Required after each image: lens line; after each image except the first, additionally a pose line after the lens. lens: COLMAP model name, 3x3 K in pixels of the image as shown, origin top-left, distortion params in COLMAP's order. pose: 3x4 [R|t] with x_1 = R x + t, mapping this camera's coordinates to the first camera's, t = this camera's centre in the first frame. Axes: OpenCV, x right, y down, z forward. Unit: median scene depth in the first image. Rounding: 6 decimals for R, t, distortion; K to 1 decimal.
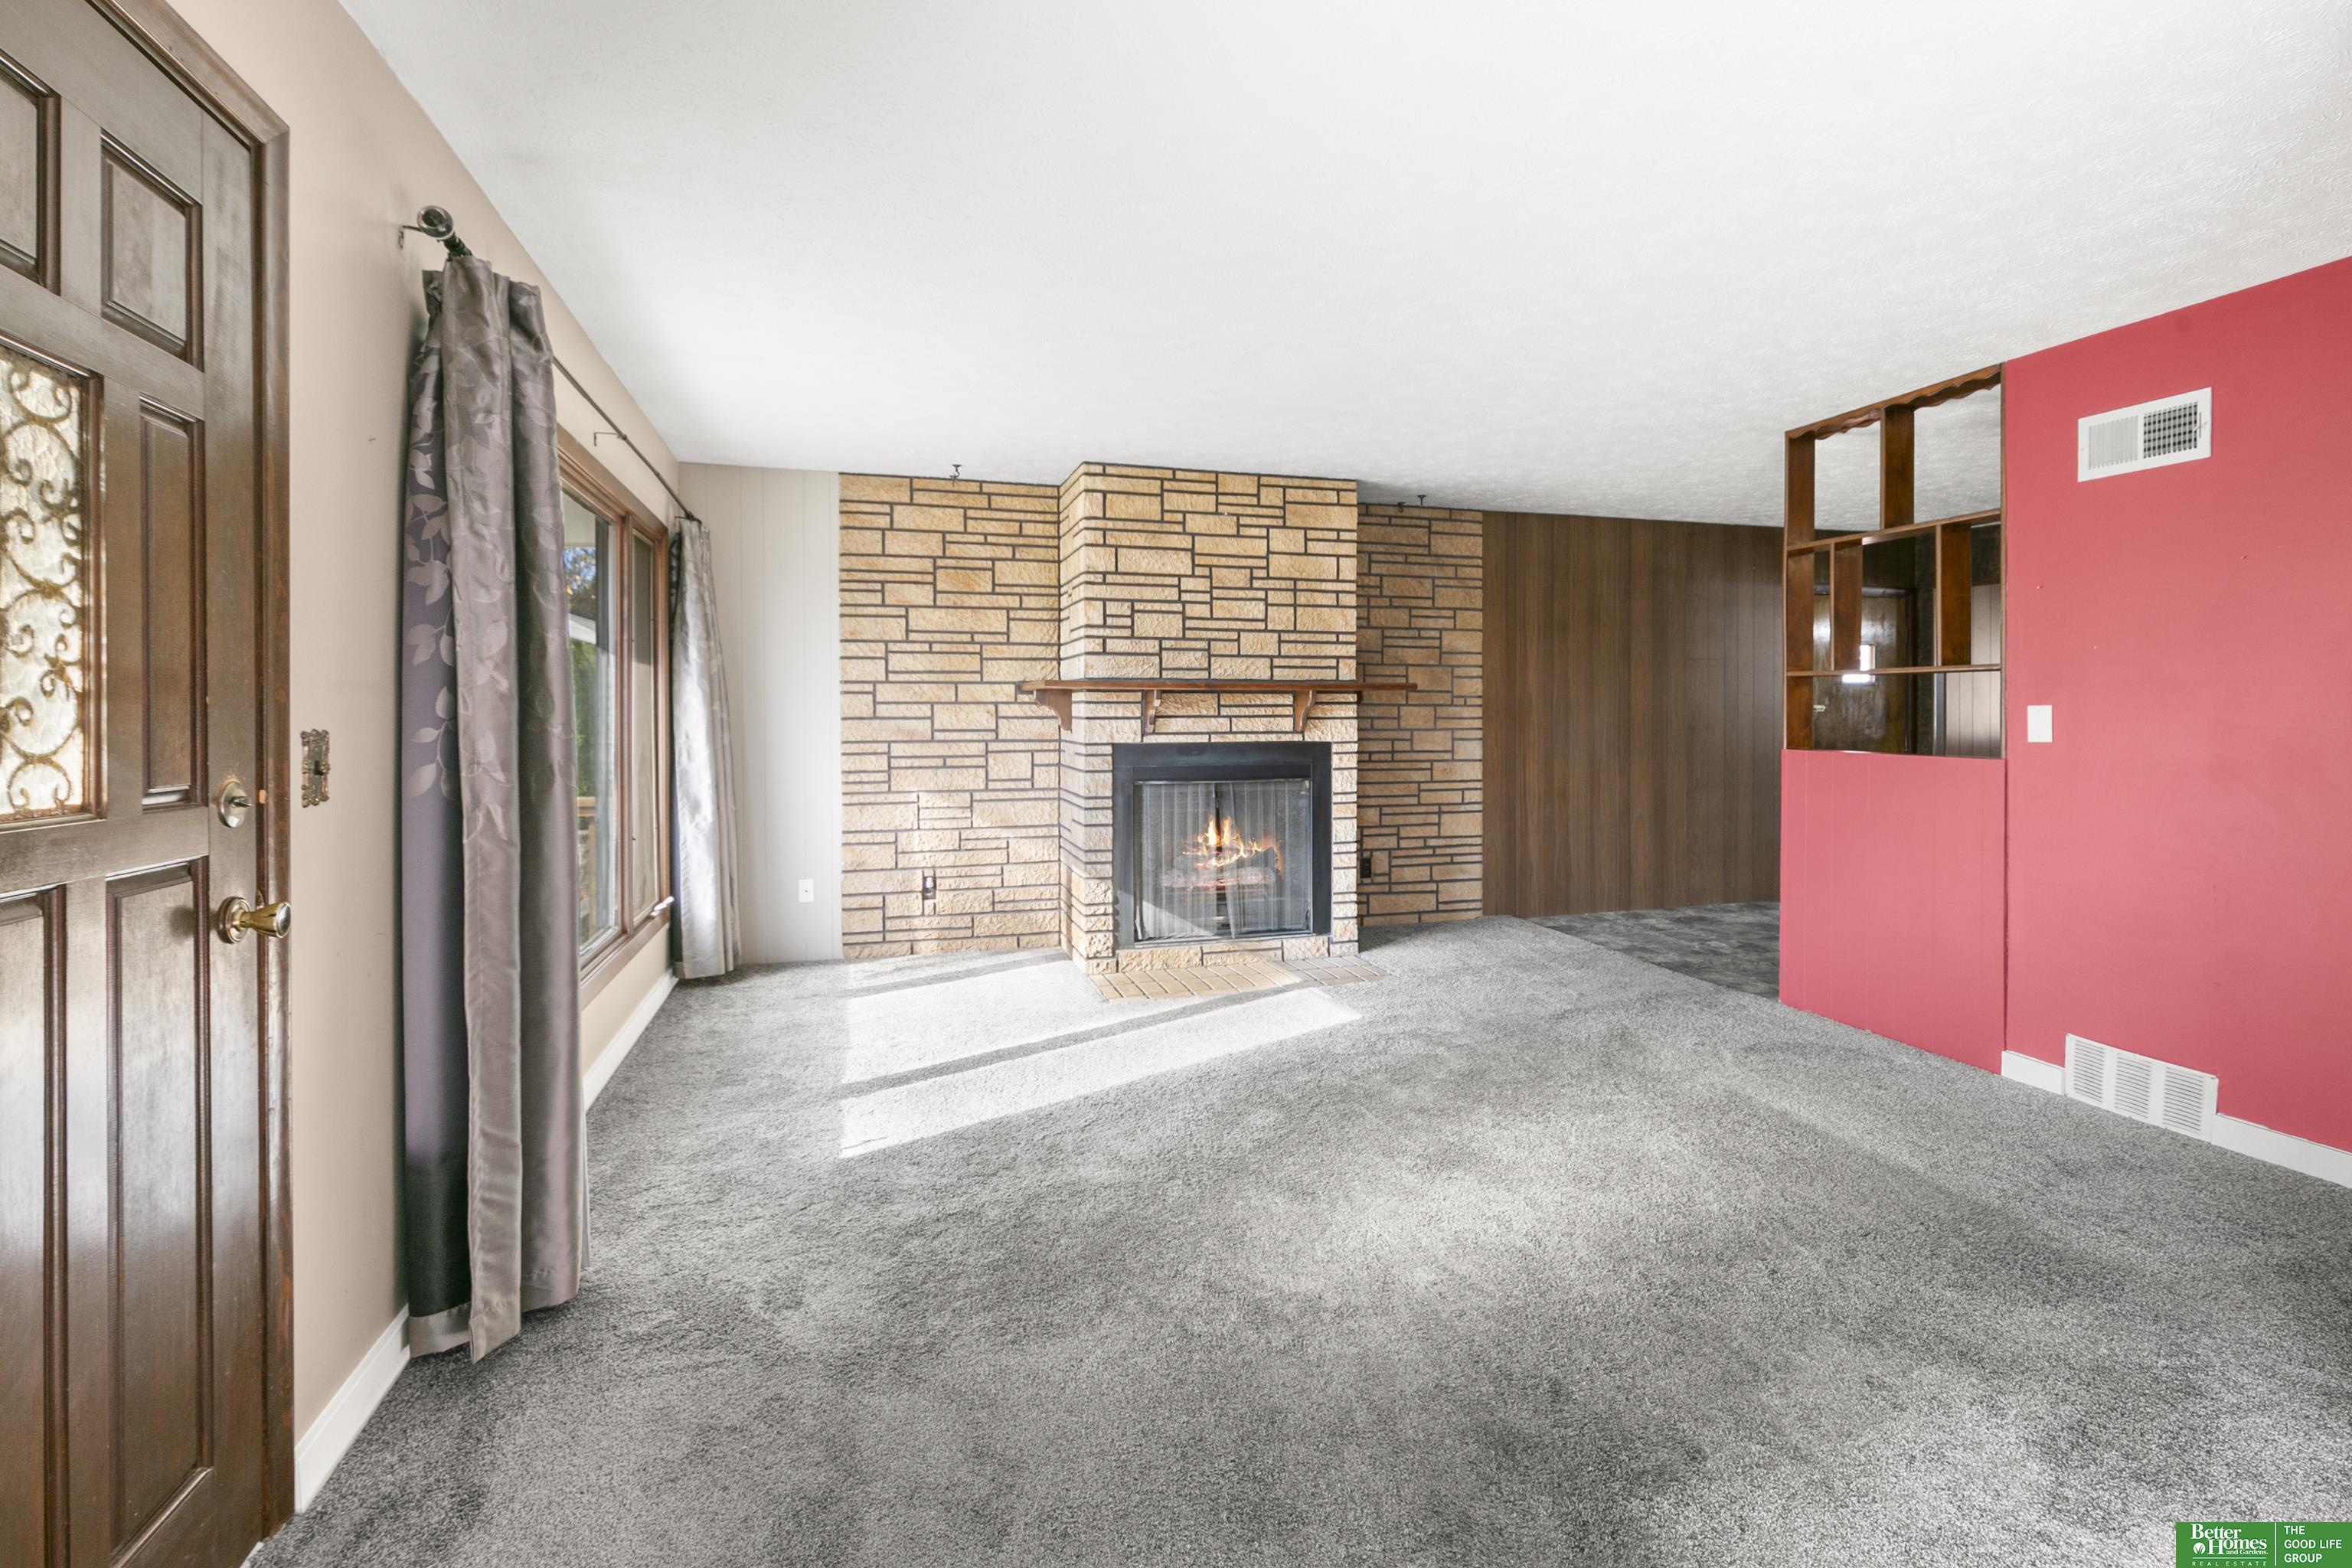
lens RADIAL K [[1086.9, 0, 1187.3], [0, 1086.9, 720.4], [0, 0, 1]] dist [0.004682, -0.000791]
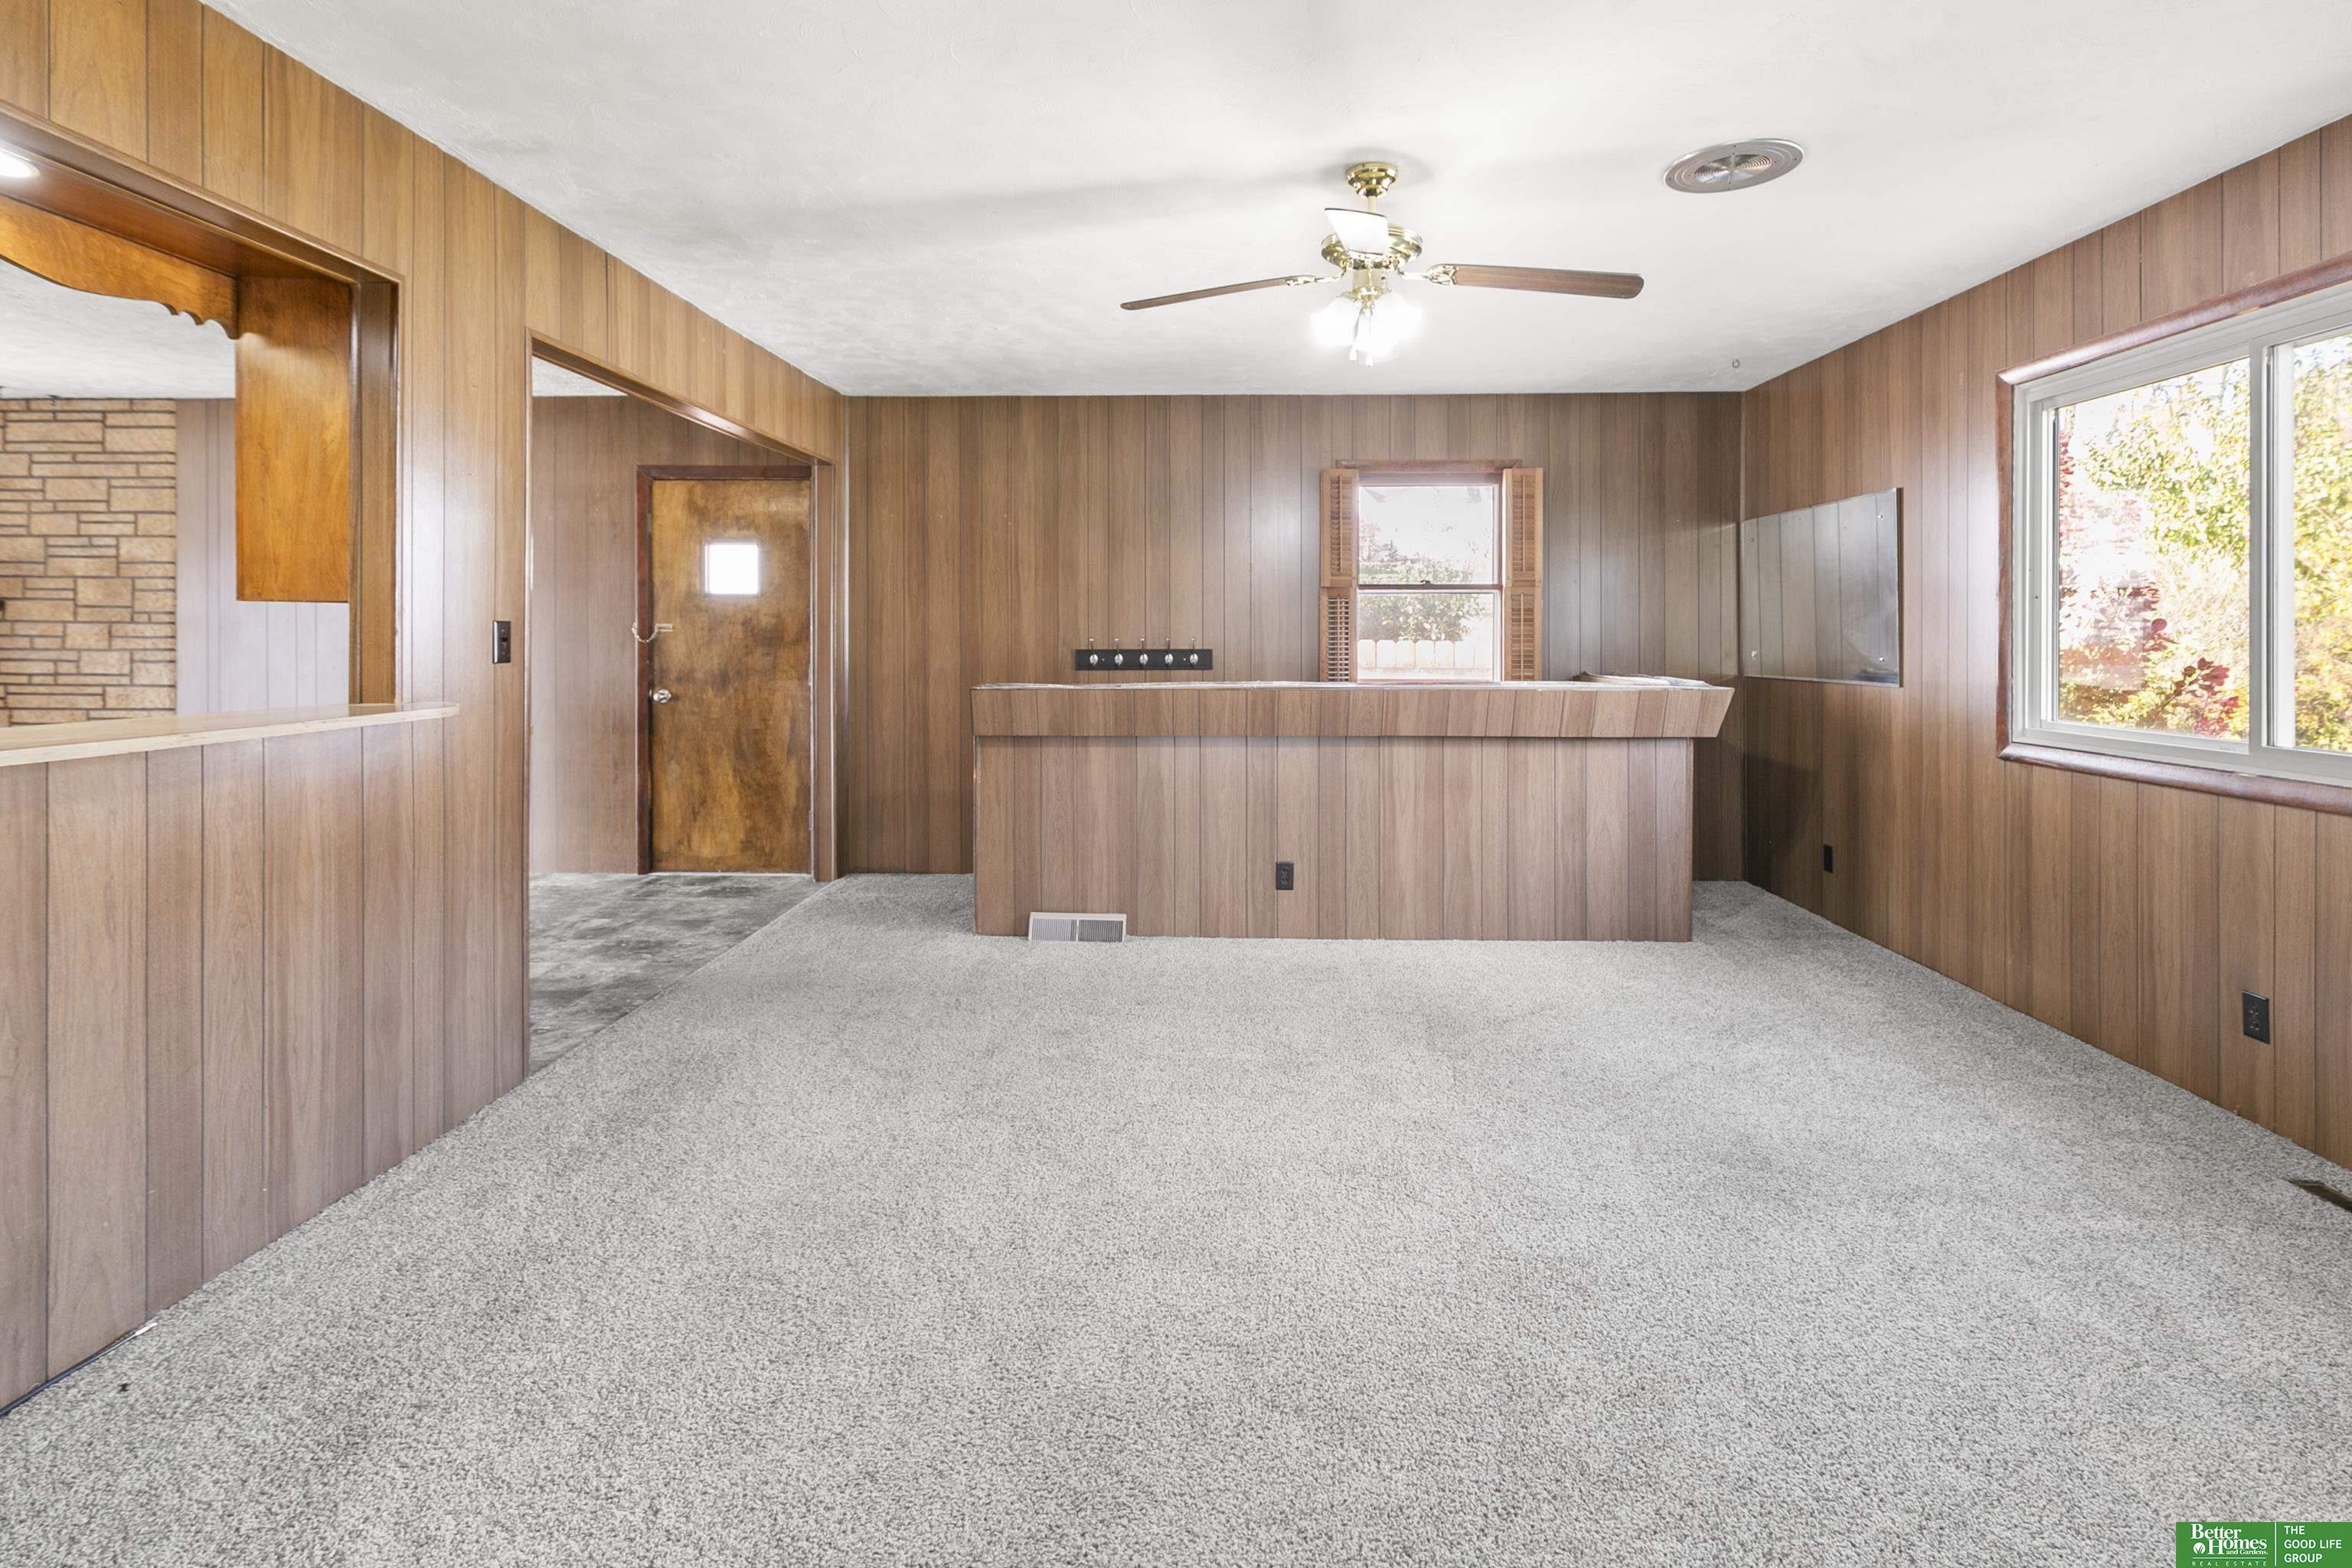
lens RADIAL K [[1086.9, 0, 1209.1], [0, 1086.9, 625.2], [0, 0, 1]] dist [0.004682, -0.000791]
pose [[0.952808, 0.001176, -0.303572, 1.563505], [-0.003859, 0.999959, -0.008238, -0.008827], [0.303550, 0.009021, 0.952773, 0.496396]]
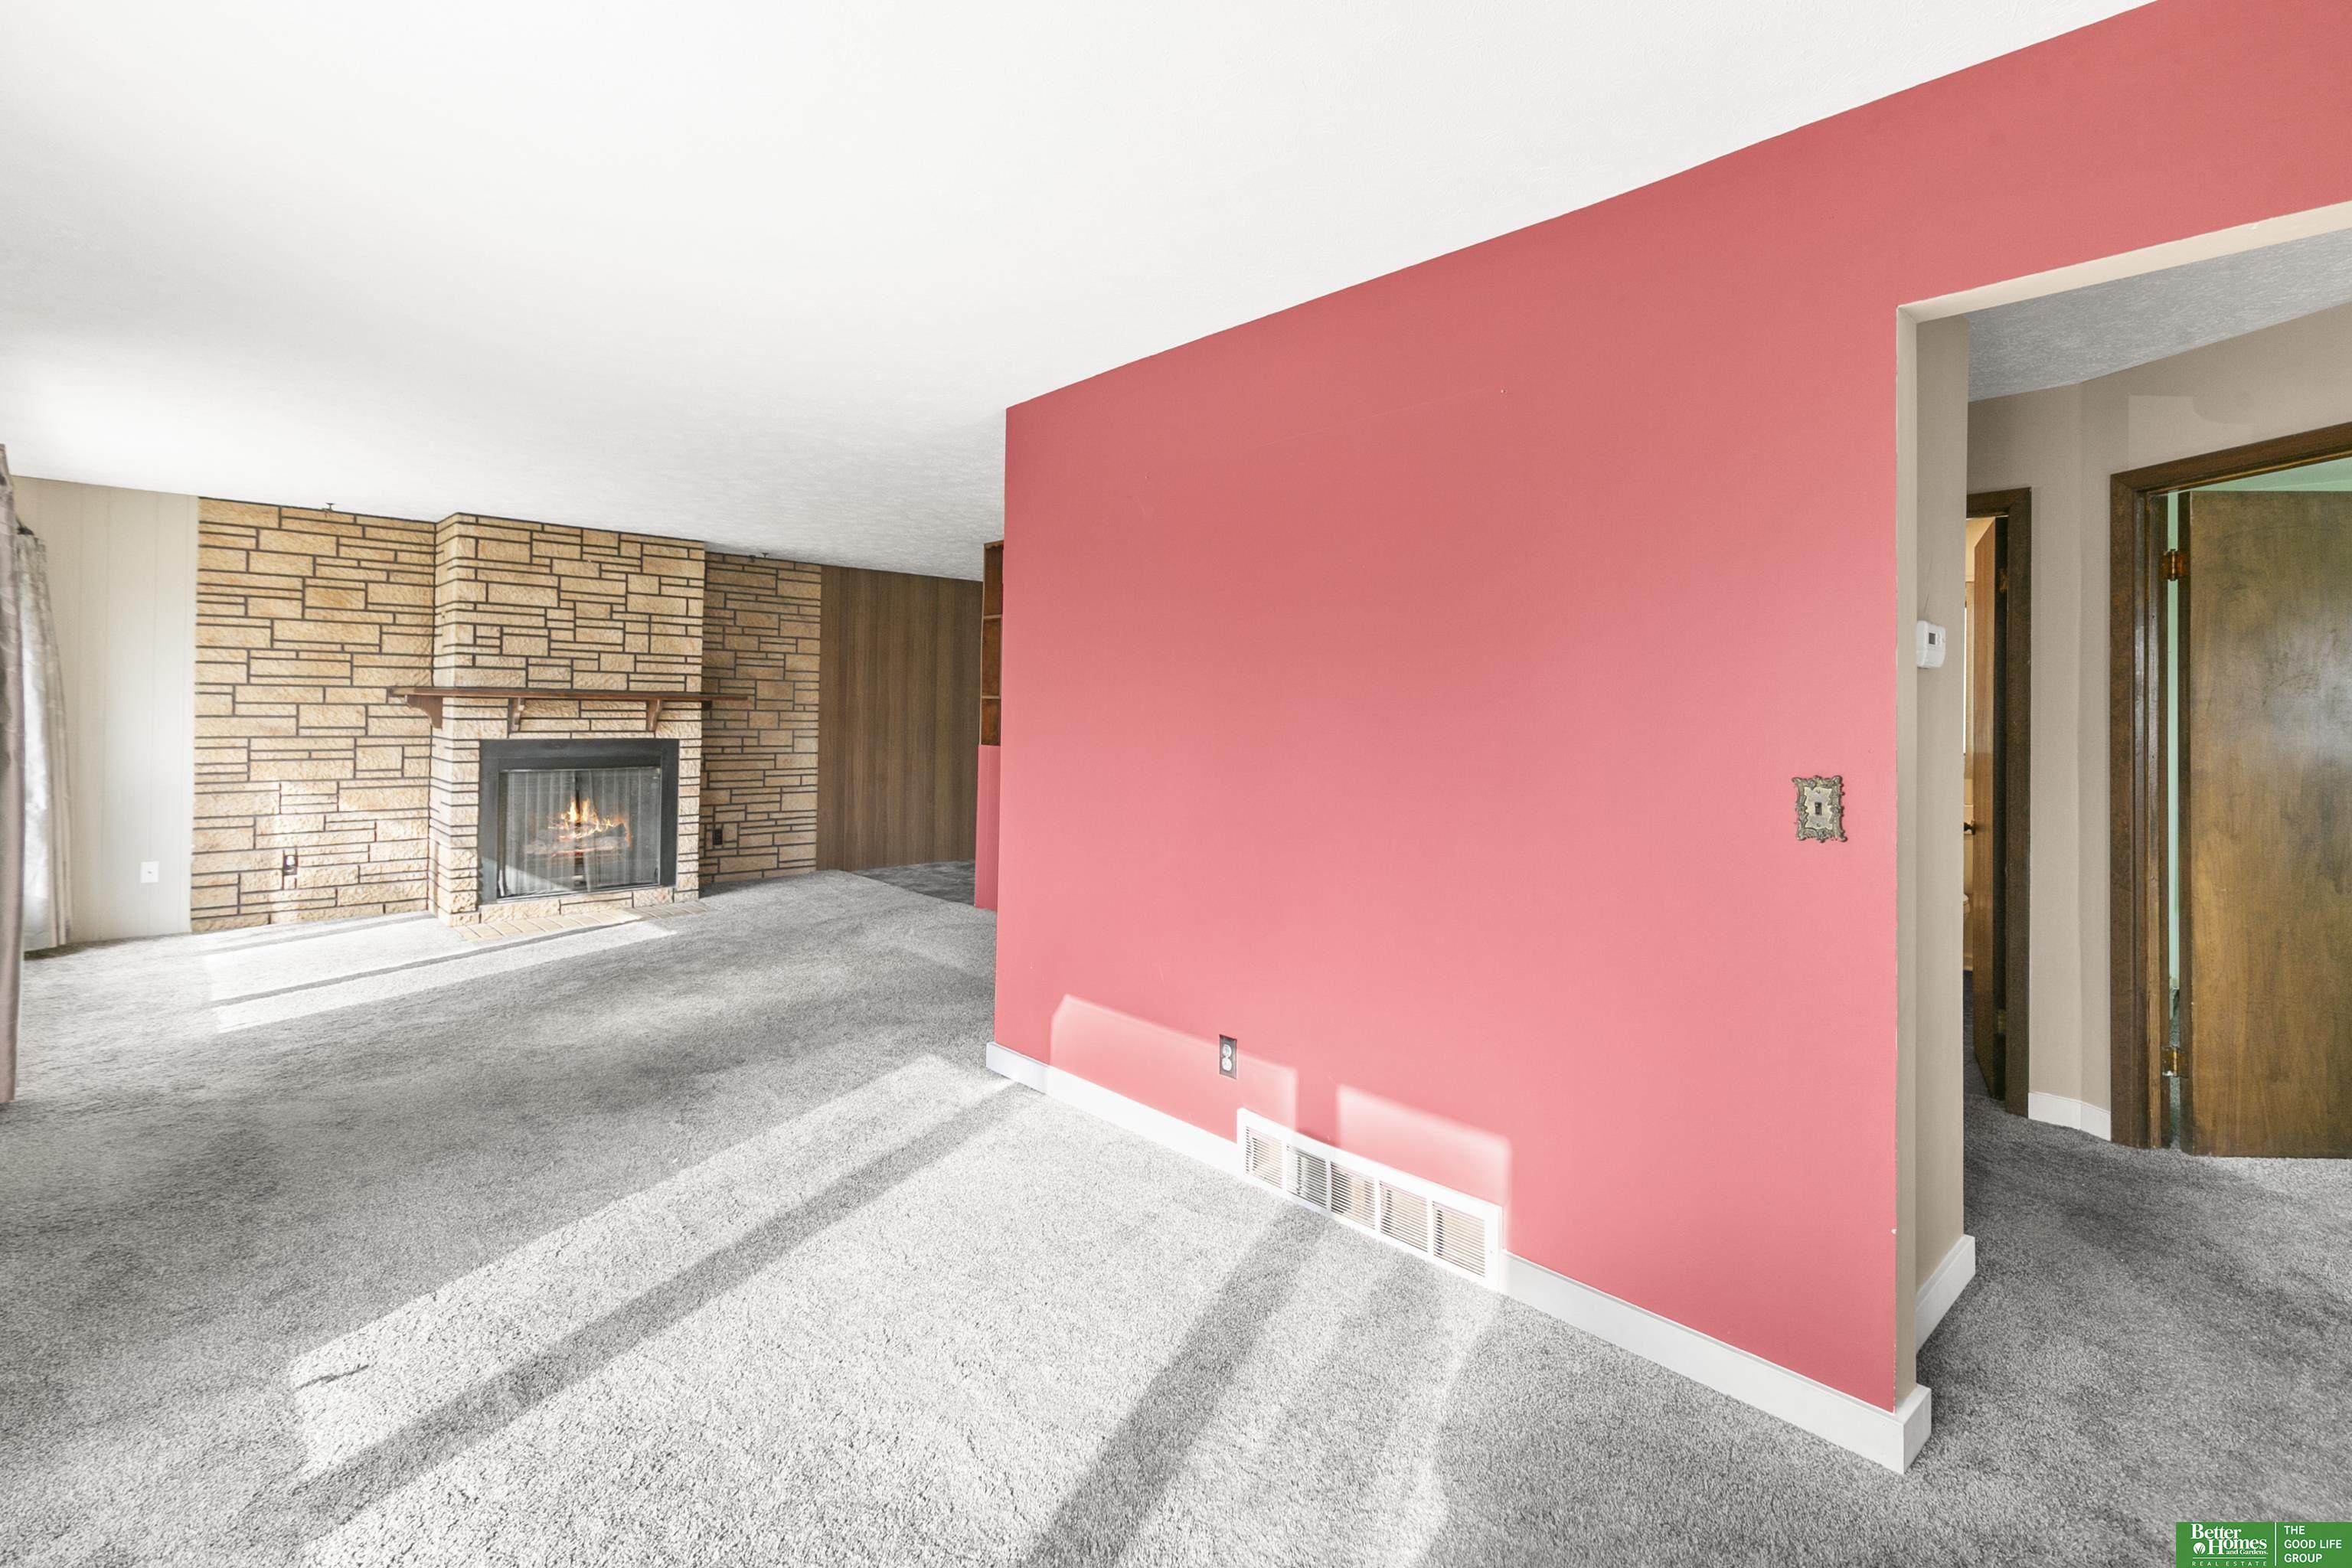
lens RADIAL K [[1086.9, 0, 1172.8], [0, 1086.9, 700.4], [0, 0, 1]] dist [0.004682, -0.000791]
pose [[0.895733, 0.019147, 0.444180, 0.082262], [-0.012388, 0.999759, -0.018116, -0.010113], [-0.444420, 0.010725, 0.895754, -0.444126]]
